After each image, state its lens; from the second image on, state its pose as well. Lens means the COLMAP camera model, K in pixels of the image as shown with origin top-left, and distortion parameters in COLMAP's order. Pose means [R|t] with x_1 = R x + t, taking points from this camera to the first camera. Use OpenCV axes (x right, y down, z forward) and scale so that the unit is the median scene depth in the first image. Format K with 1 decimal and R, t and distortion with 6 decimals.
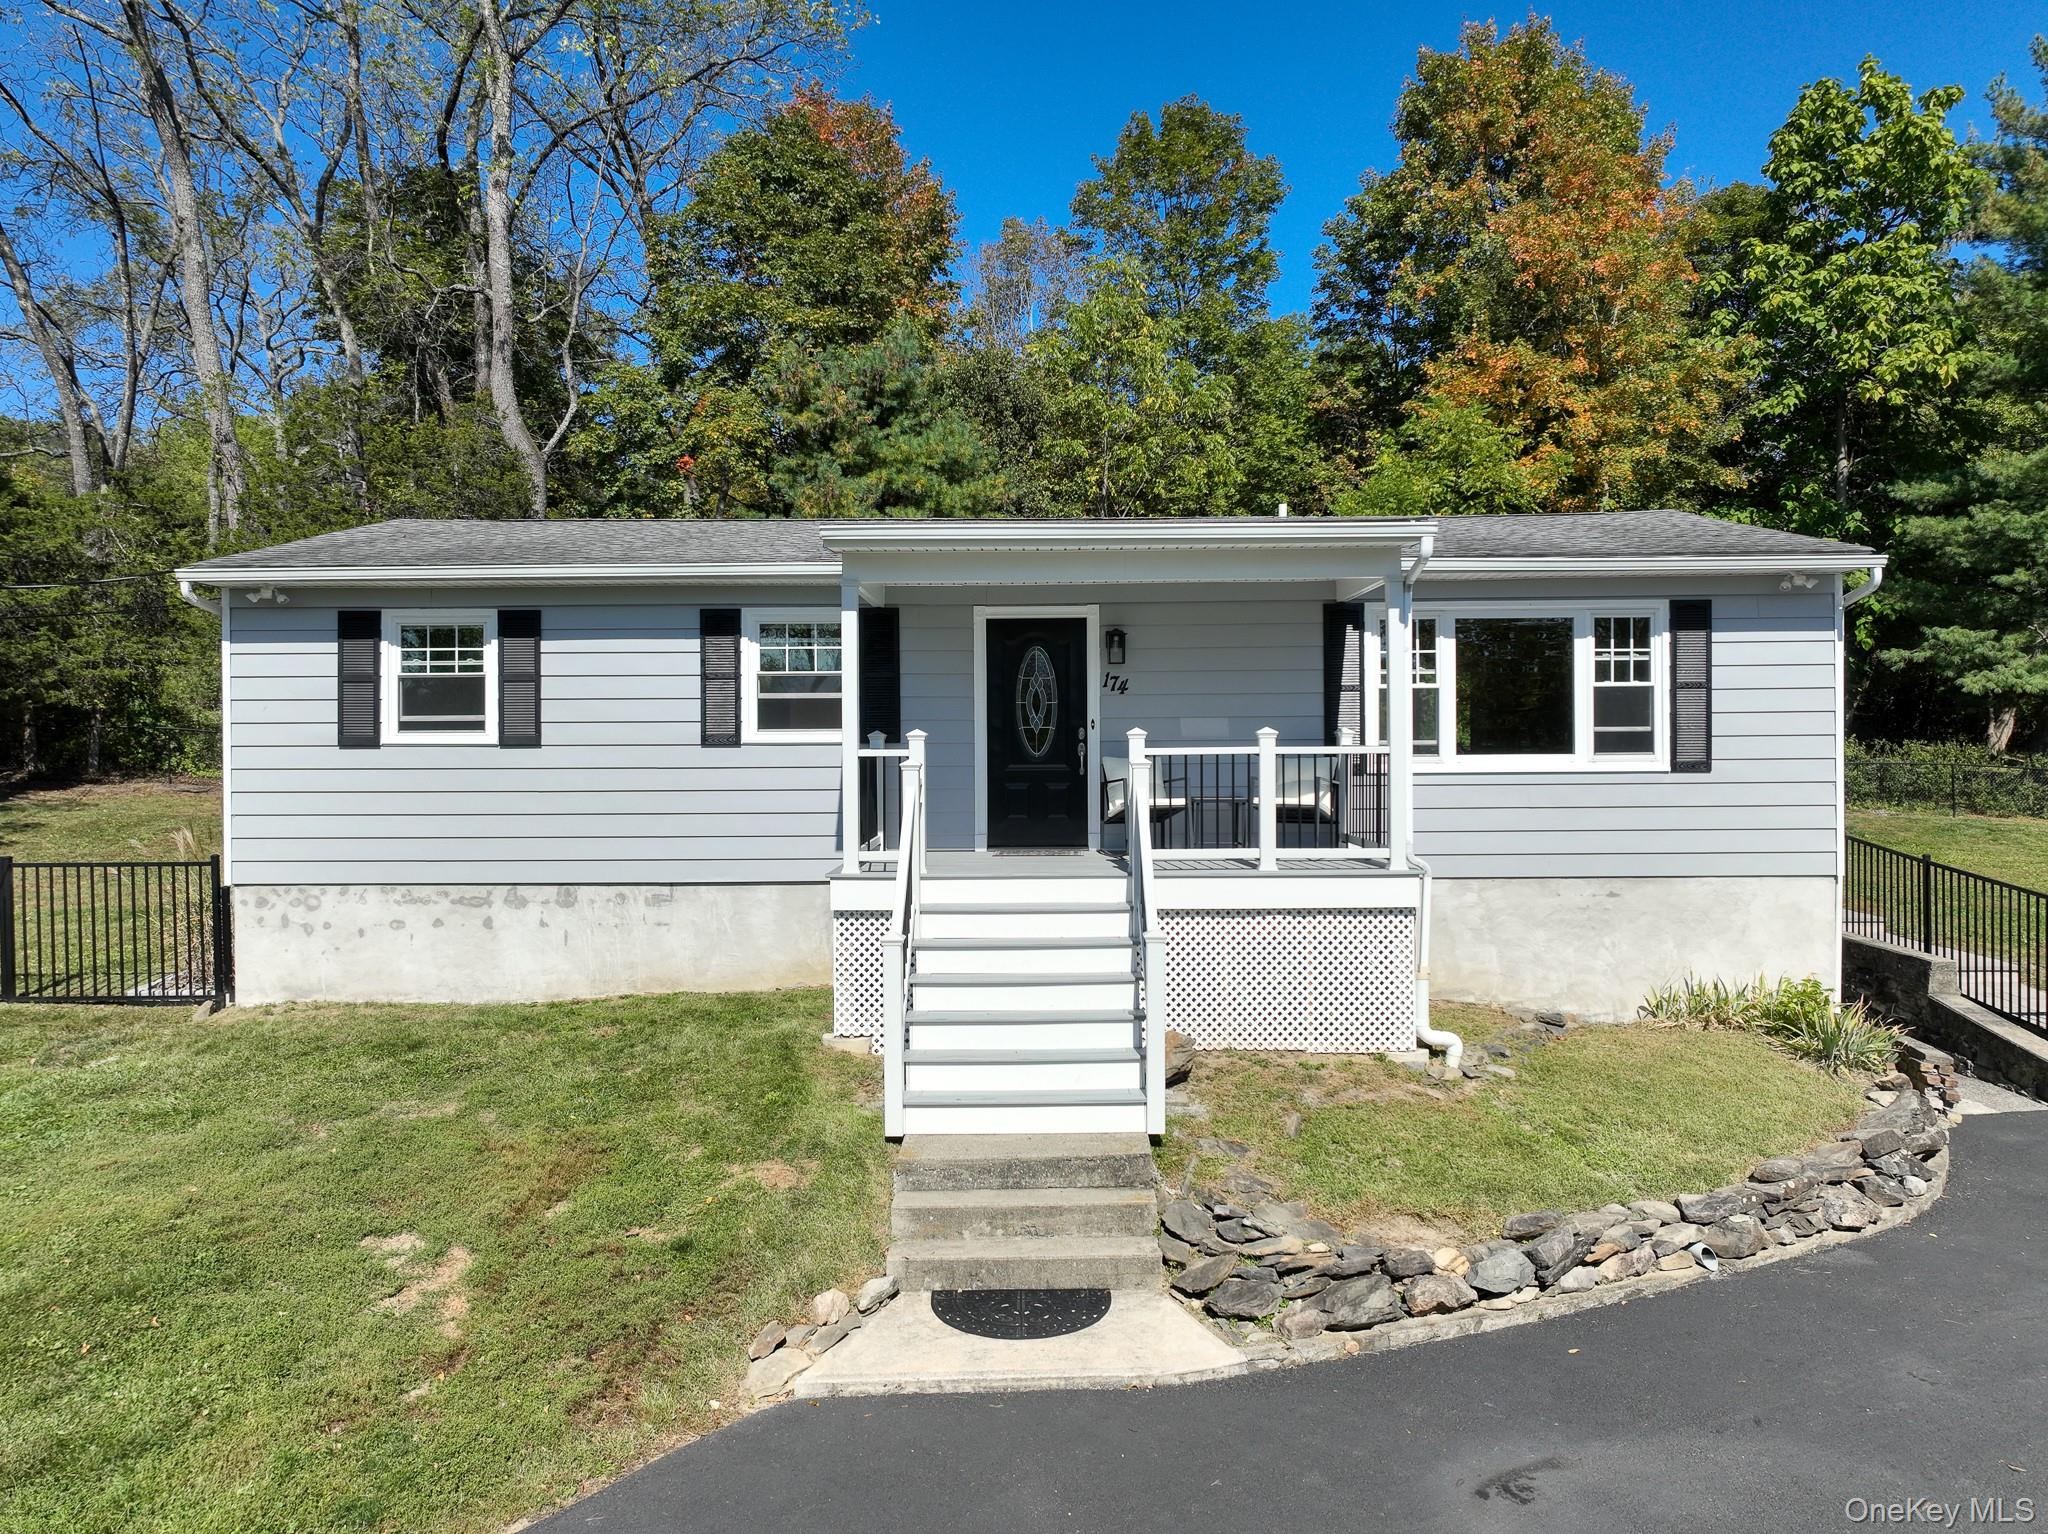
lens RADIAL K [[1447.2, 0, 1036.7], [0, 1447.2, 768.2], [0, 0, 1]] dist [0.014061, 0.006223]
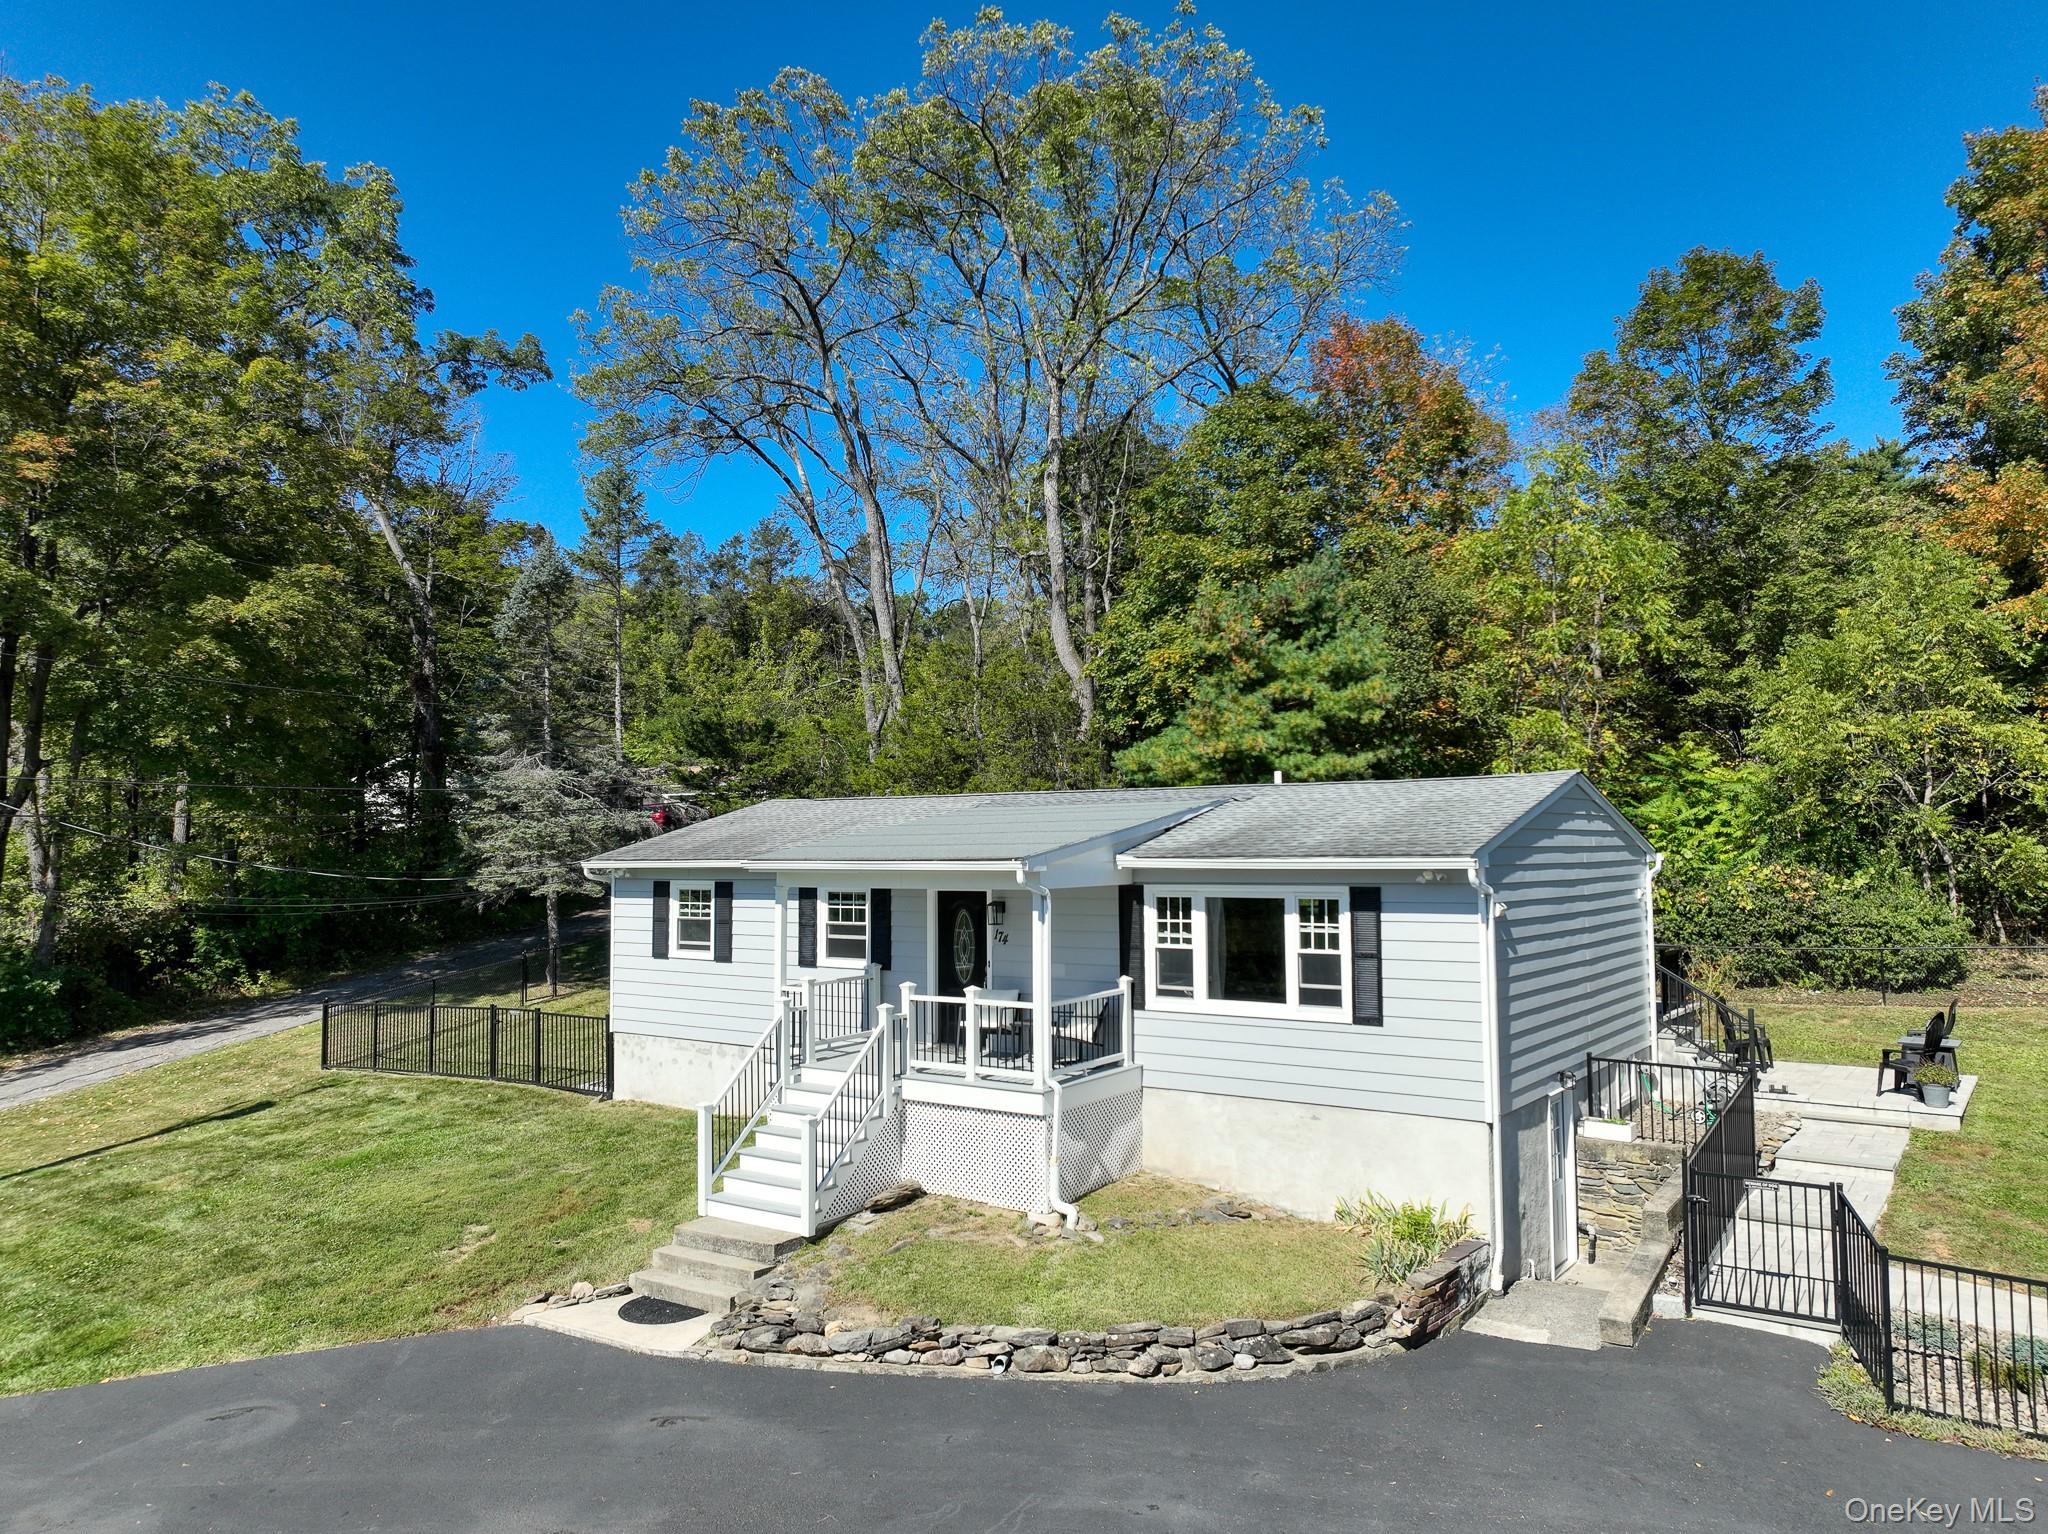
lens RADIAL K [[1447.2, 0, 1021.0], [0, 1447.2, 767.9], [0, 0, 1]] dist [0.014061, 0.006223]
pose [[0.814242, -0.033505, -0.579557, 0.924933], [-0.002877, 0.998088, -0.061744, -0.138350], [0.580518, 0.051942, 0.812589, -0.193208]]
